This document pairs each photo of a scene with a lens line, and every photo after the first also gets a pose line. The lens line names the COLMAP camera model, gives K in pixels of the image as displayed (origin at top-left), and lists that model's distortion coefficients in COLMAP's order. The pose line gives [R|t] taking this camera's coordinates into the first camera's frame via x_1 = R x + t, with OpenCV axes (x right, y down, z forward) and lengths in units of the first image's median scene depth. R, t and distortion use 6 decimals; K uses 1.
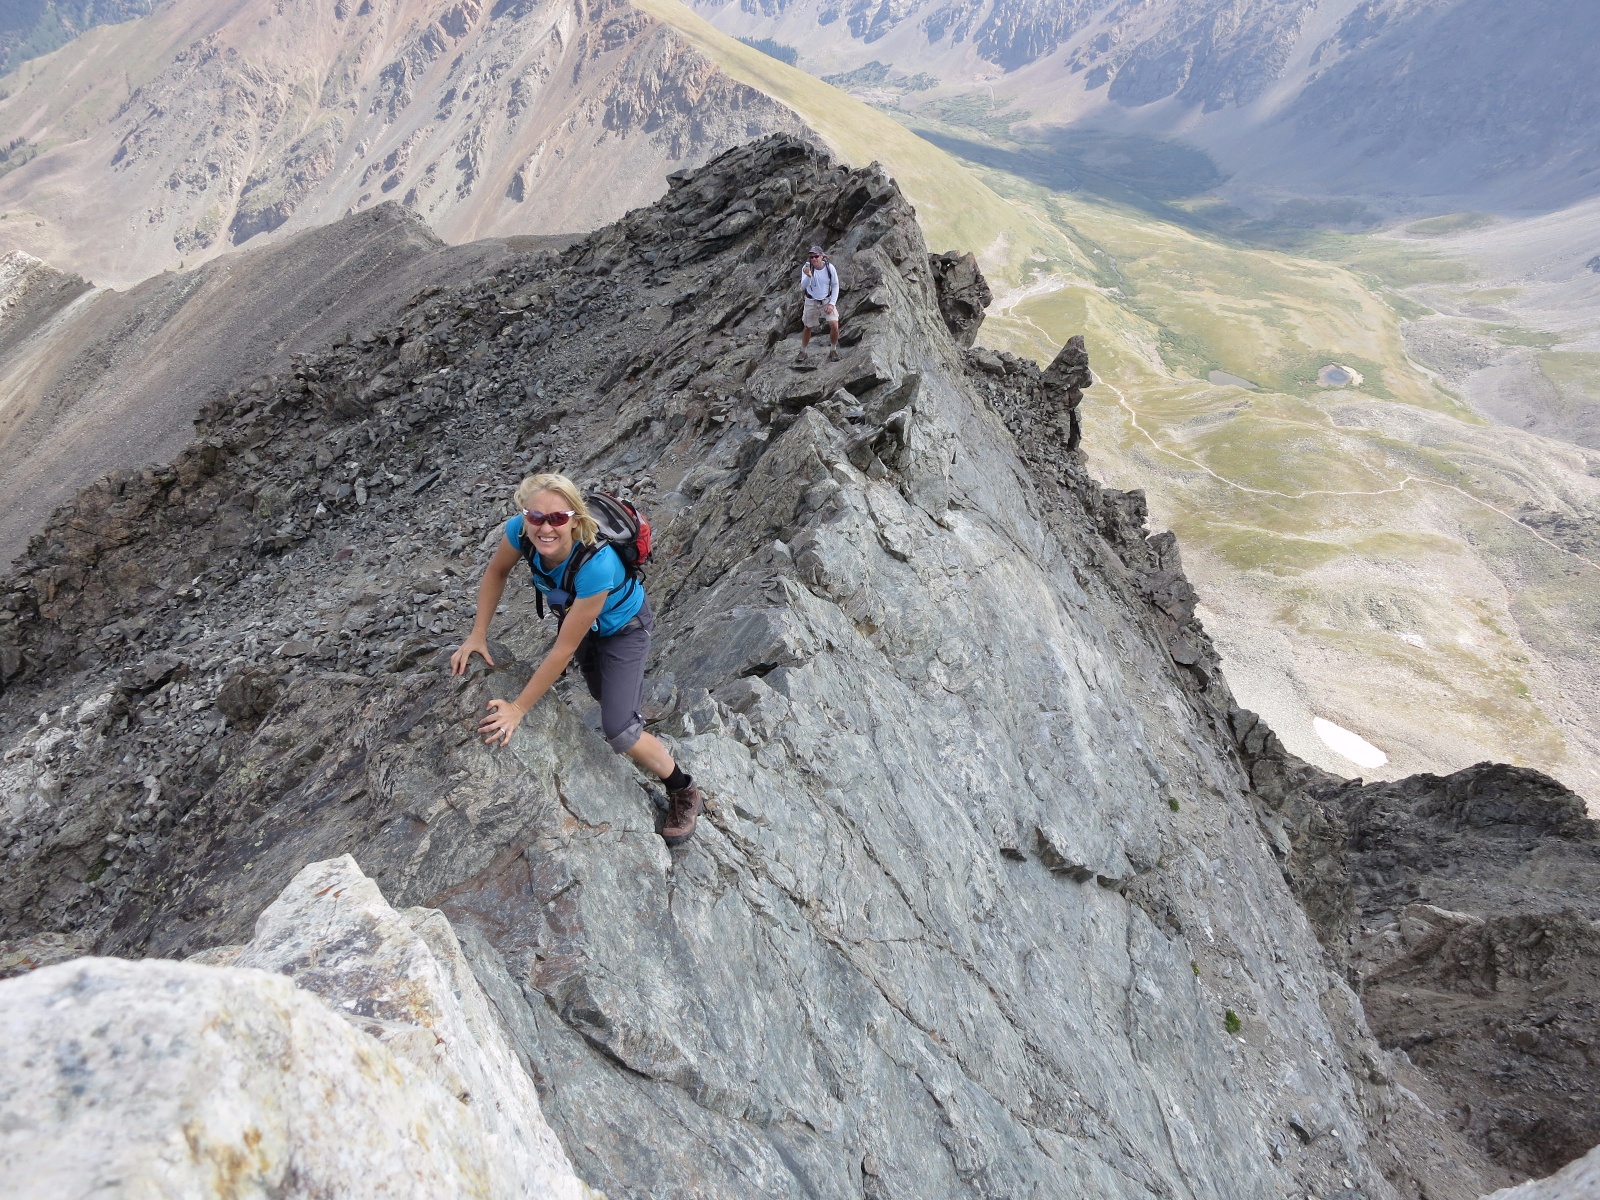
lens RADIAL K [[1198.1, 0, 800.6], [0, 1198.1, 605.2], [0, 0, 1]] dist [-0.040571, 0.011838]
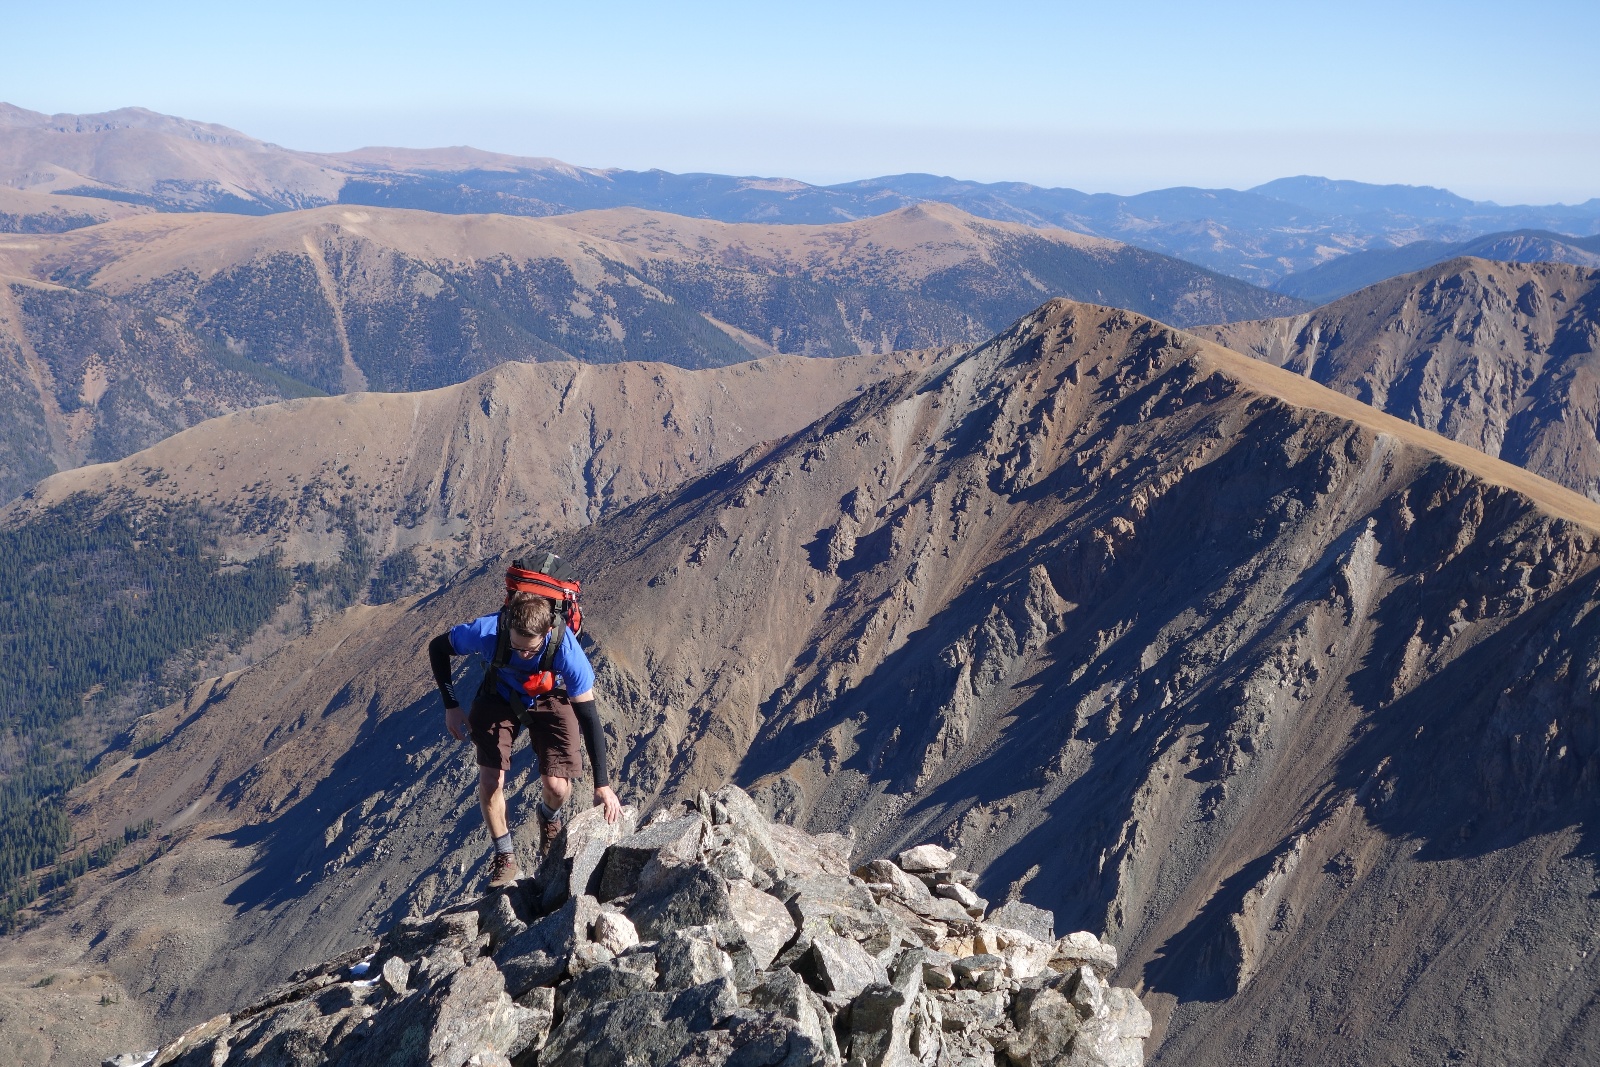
lens RADIAL K [[2623.4, 0, 794.3], [0, 2623.4, 541.0], [0, 0, 1]] dist [0.053758, 0.000000]
pose [[0.938534, -0.032802, -0.343624, -1.678420], [-0.135285, 0.880883, -0.453589, -1.626054], [0.317571, 0.472196, 0.822301, 4.843550]]
